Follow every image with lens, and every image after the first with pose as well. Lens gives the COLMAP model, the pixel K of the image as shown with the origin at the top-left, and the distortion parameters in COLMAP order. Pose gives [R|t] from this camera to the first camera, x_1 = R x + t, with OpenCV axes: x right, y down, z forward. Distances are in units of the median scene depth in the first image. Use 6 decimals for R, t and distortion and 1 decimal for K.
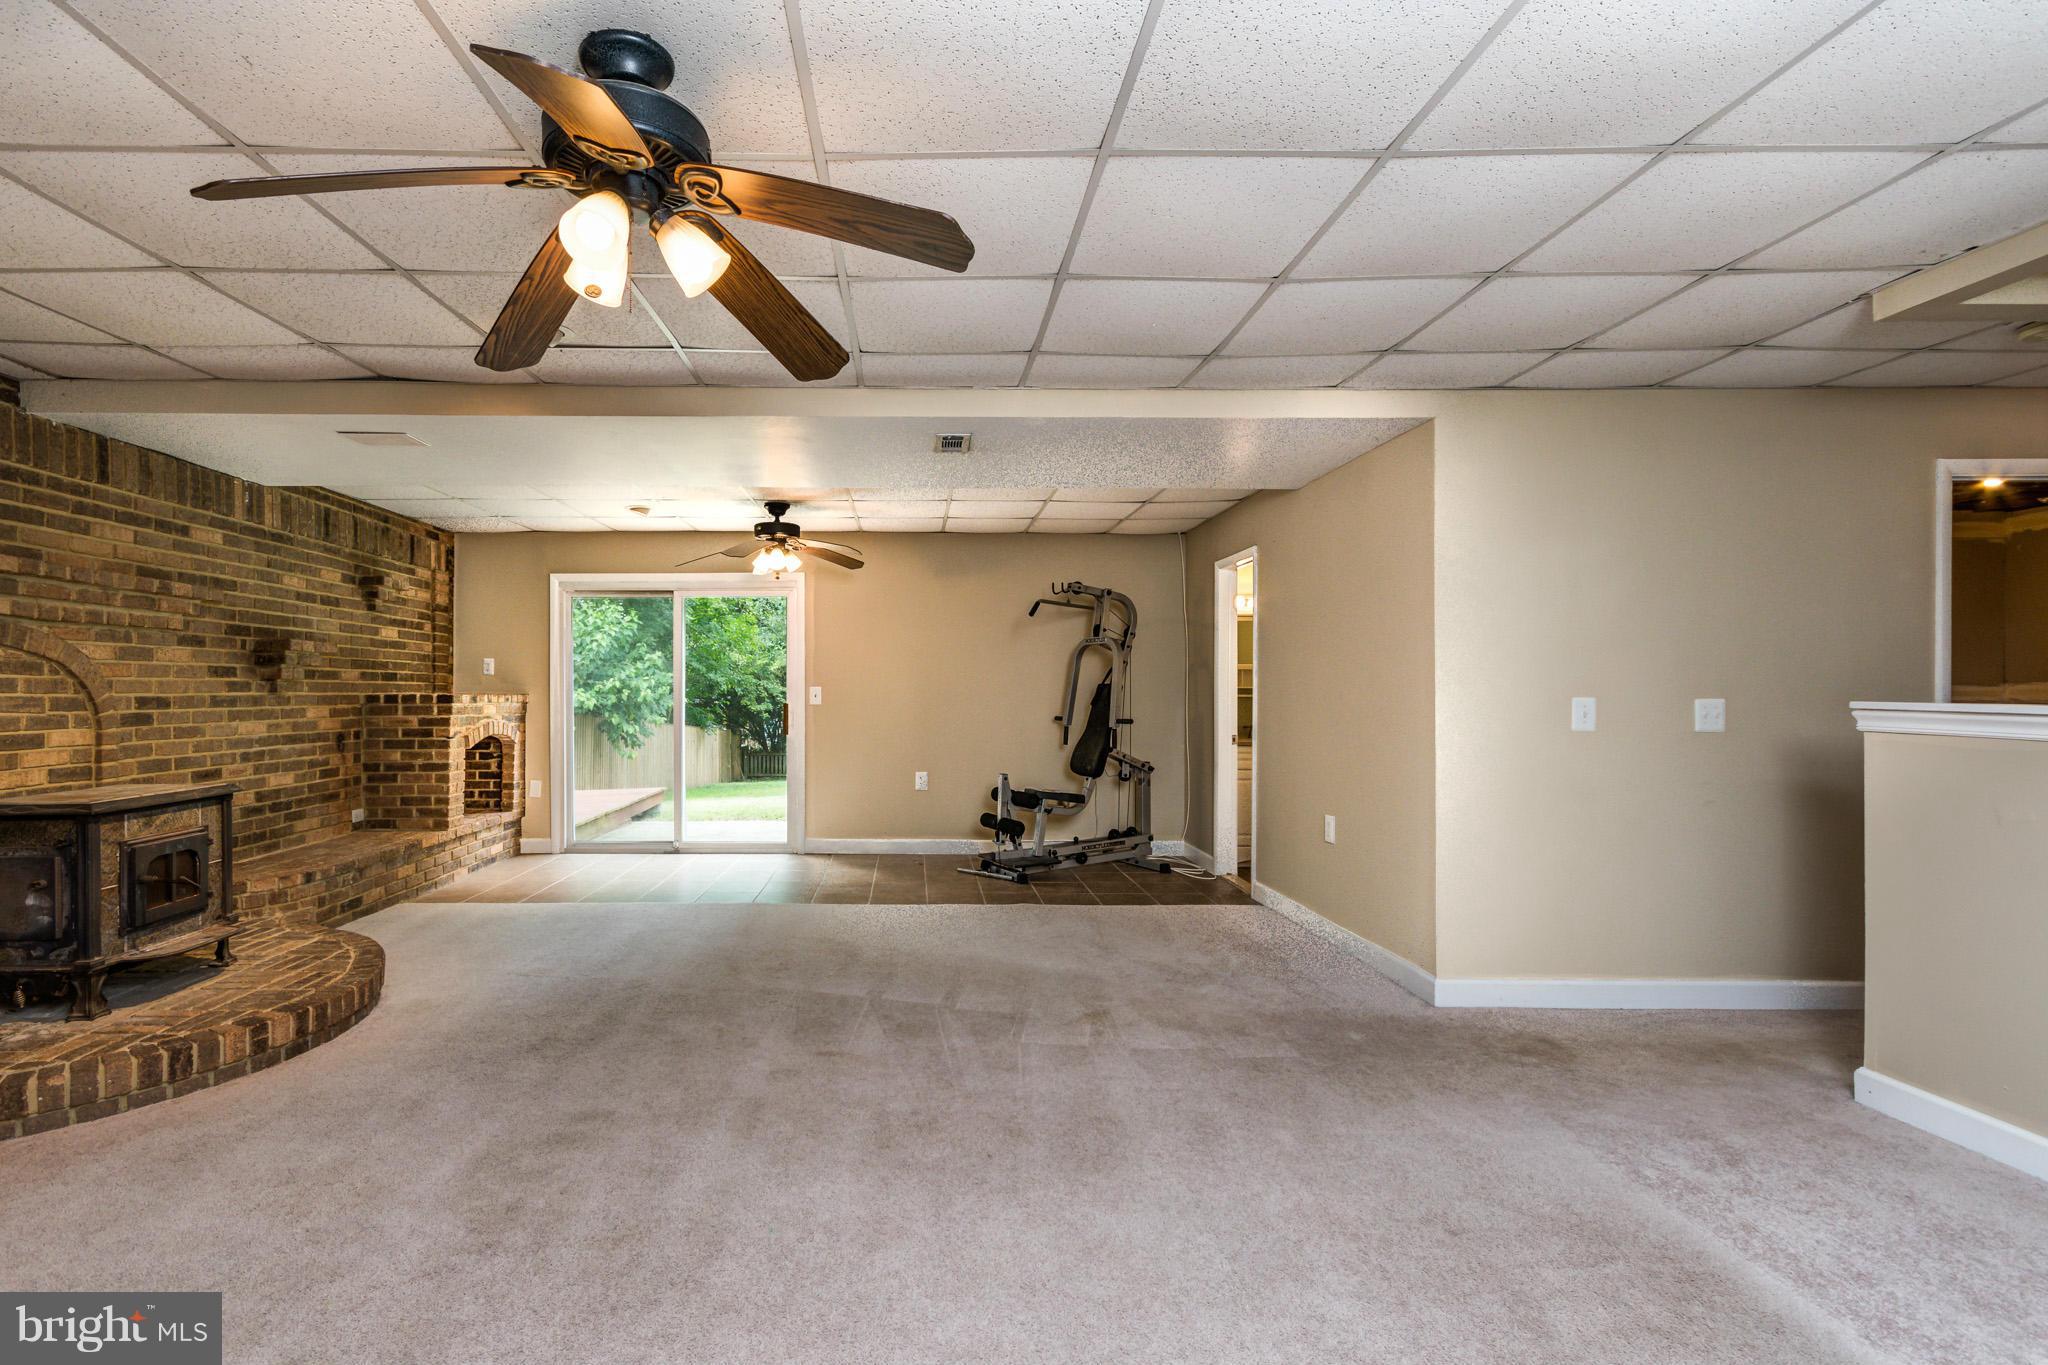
lens RADIAL K [[919.7, 0, 1000.7], [0, 919.7, 685.3], [0, 0, 1]] dist [-0.000969, -0.000050]
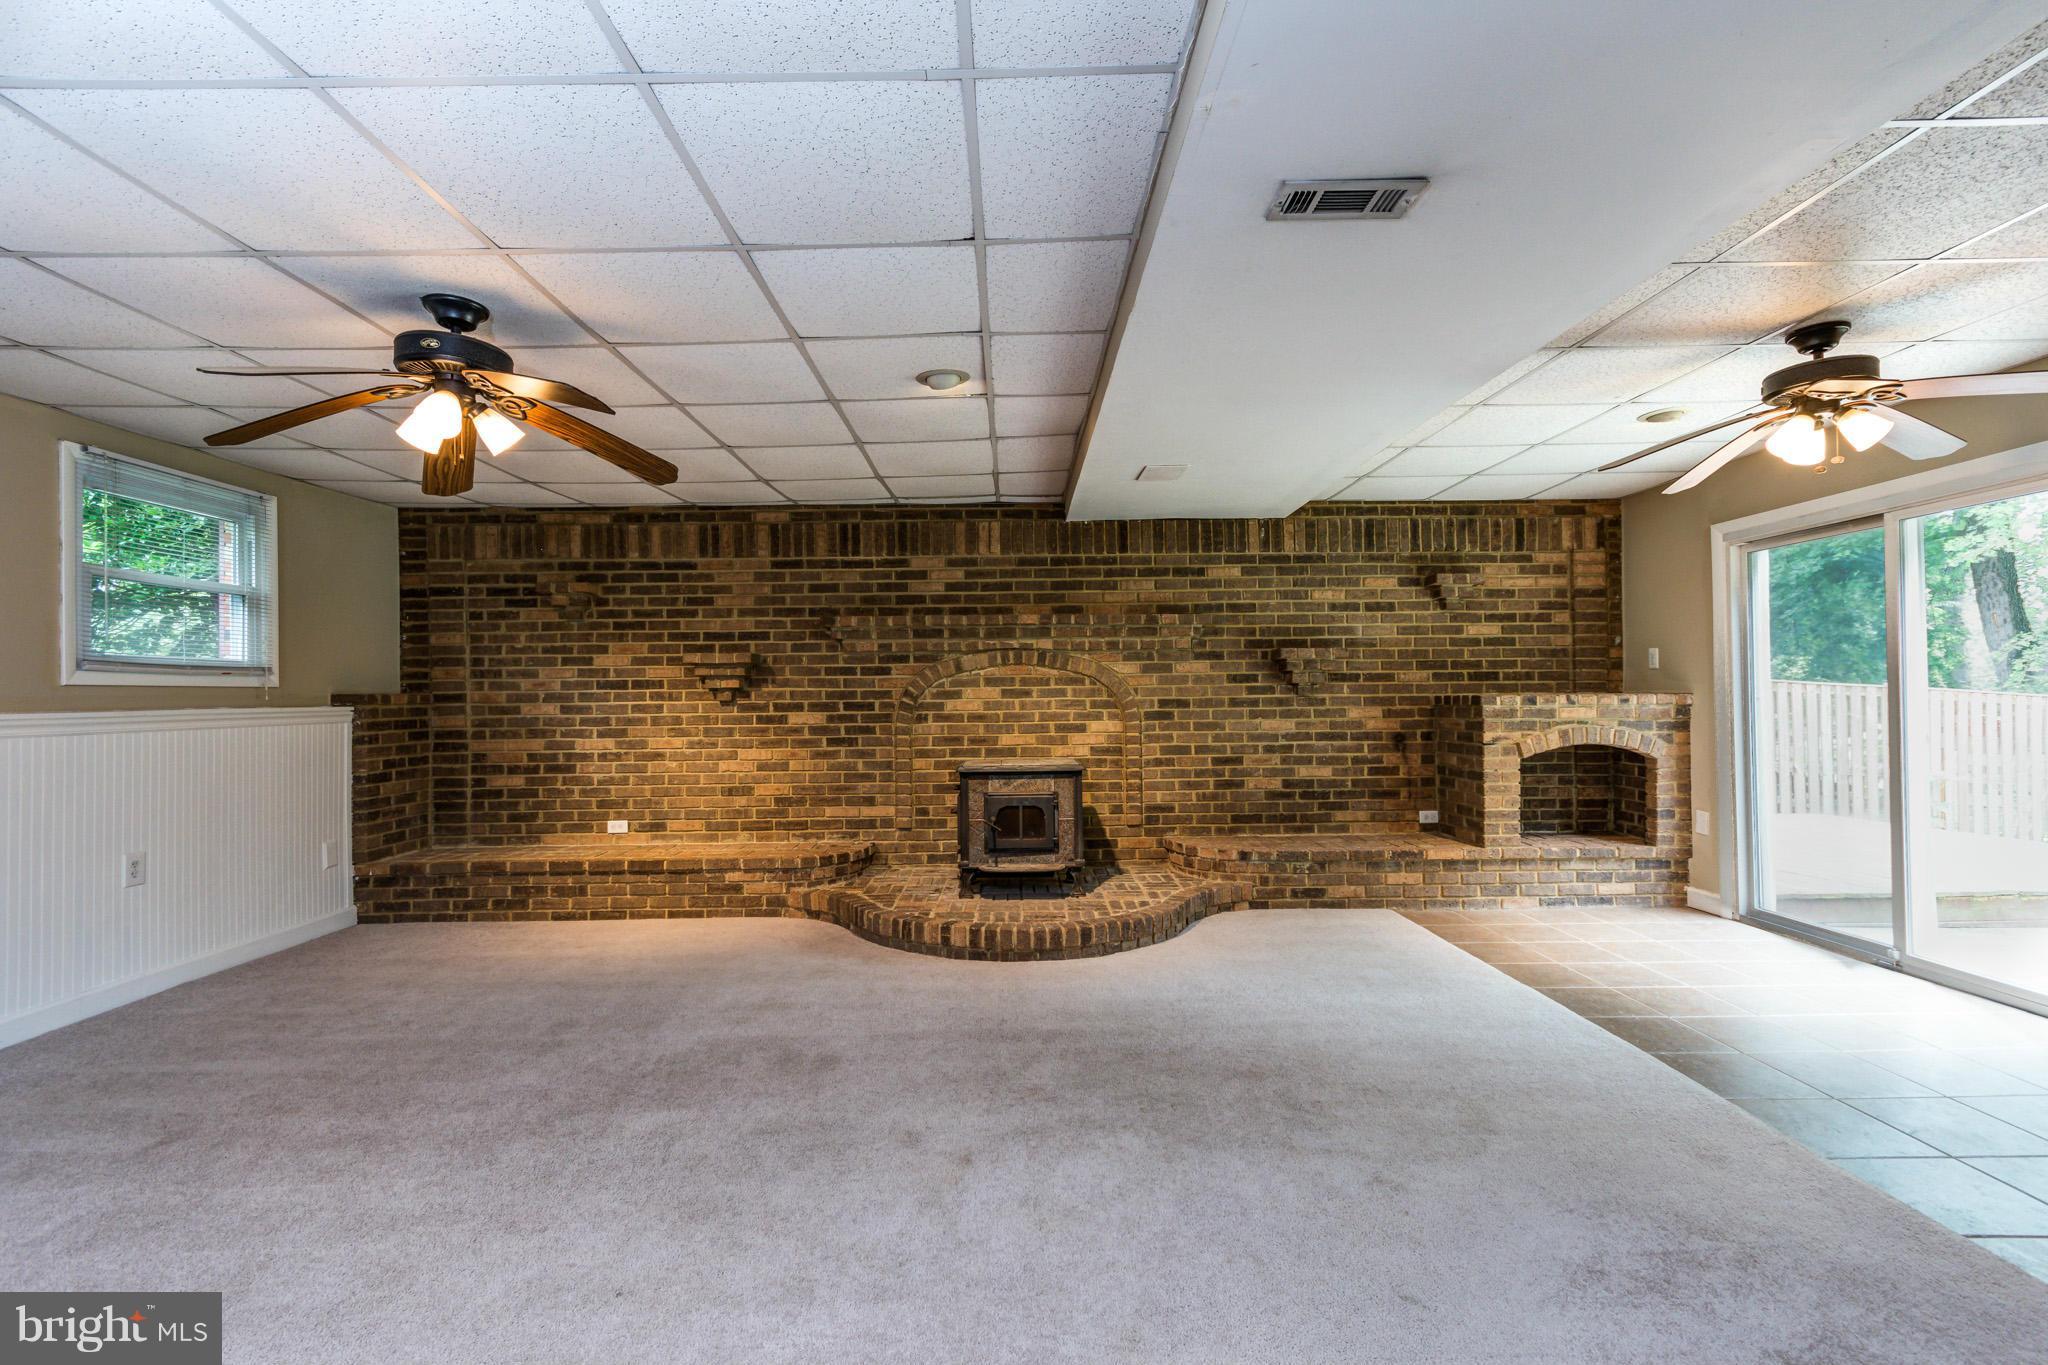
lens RADIAL K [[919.7, 0, 1000.7], [0, 919.7, 685.3], [0, 0, 1]] dist [-0.000969, -0.000050]
pose [[-0.075230, -0.013046, -0.997081, 0.394949], [0.017195, 0.999749, -0.014378, 0.006371], [0.997018, -0.018226, -0.074987, 0.737073]]
